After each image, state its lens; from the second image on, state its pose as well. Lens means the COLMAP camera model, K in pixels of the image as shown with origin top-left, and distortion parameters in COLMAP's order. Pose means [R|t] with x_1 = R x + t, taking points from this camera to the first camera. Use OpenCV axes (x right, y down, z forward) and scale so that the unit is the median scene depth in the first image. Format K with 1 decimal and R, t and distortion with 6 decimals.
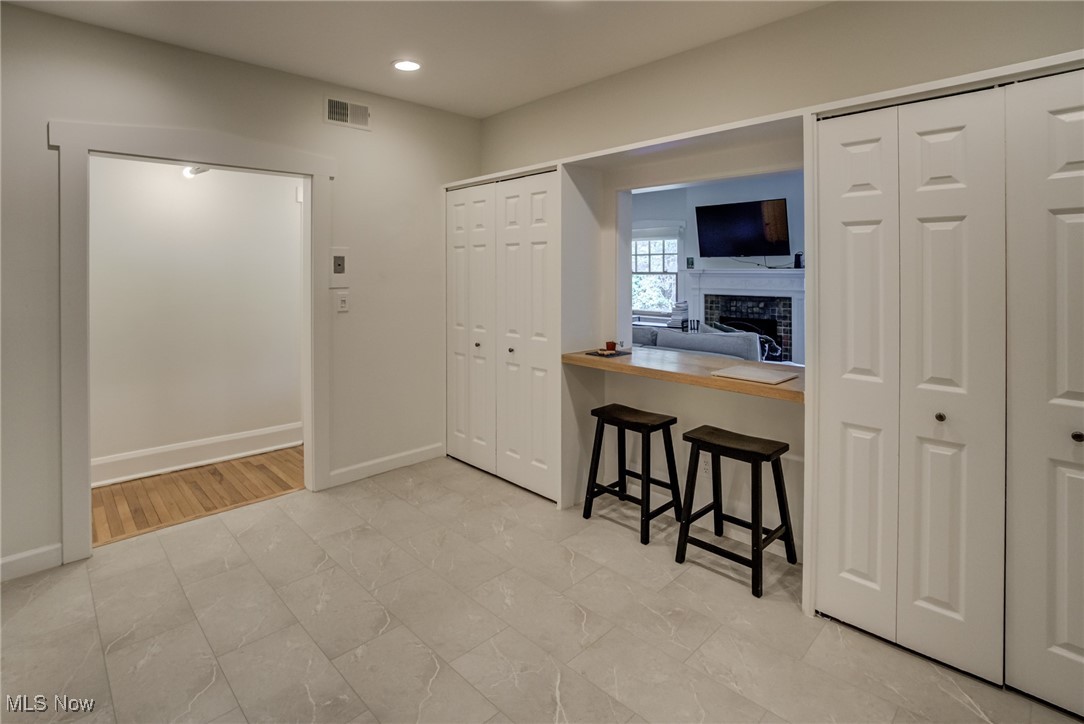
lens RADIAL K [[528.6, 0, 541.0], [0, 528.6, 273.0], [0, 0, 1]] dist [-0.035986, -0.000007]
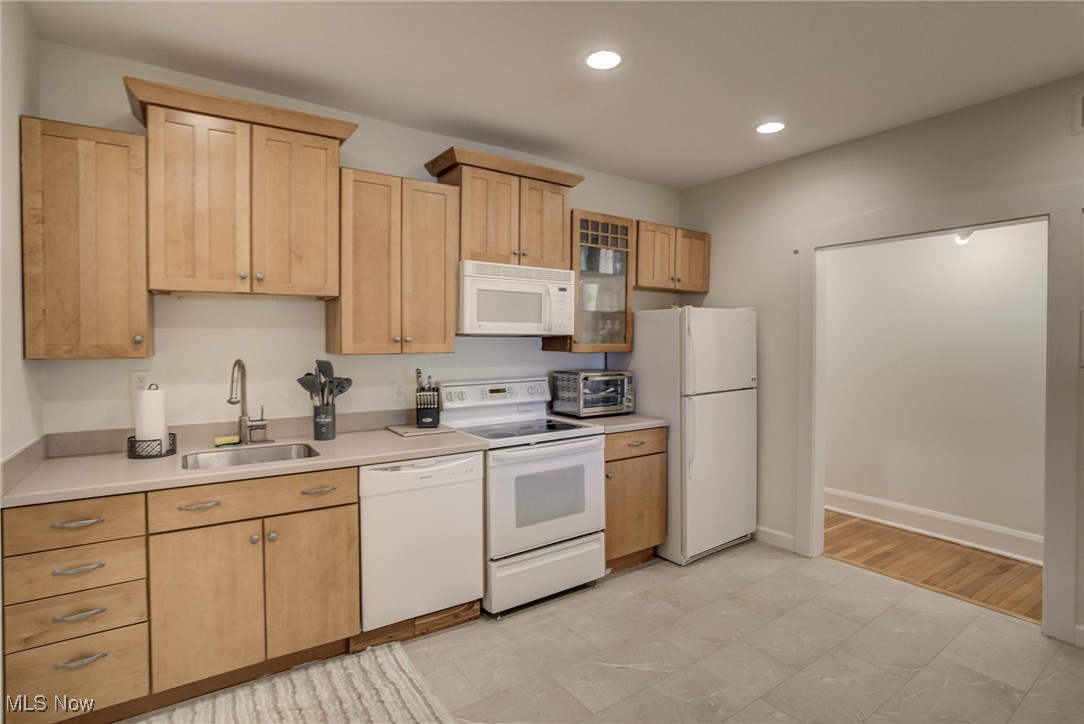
lens RADIAL K [[521.5, 0, 541.2], [0, 521.5, 344.1], [0, 0, 1]] dist [-0.000296, -0.000042]
pose [[-0.163252, 0.009329, -0.986540, 0.497289], [-0.003940, 0.999941, 0.010107, -0.004660], [0.986576, 0.005537, -0.163206, 0.476071]]
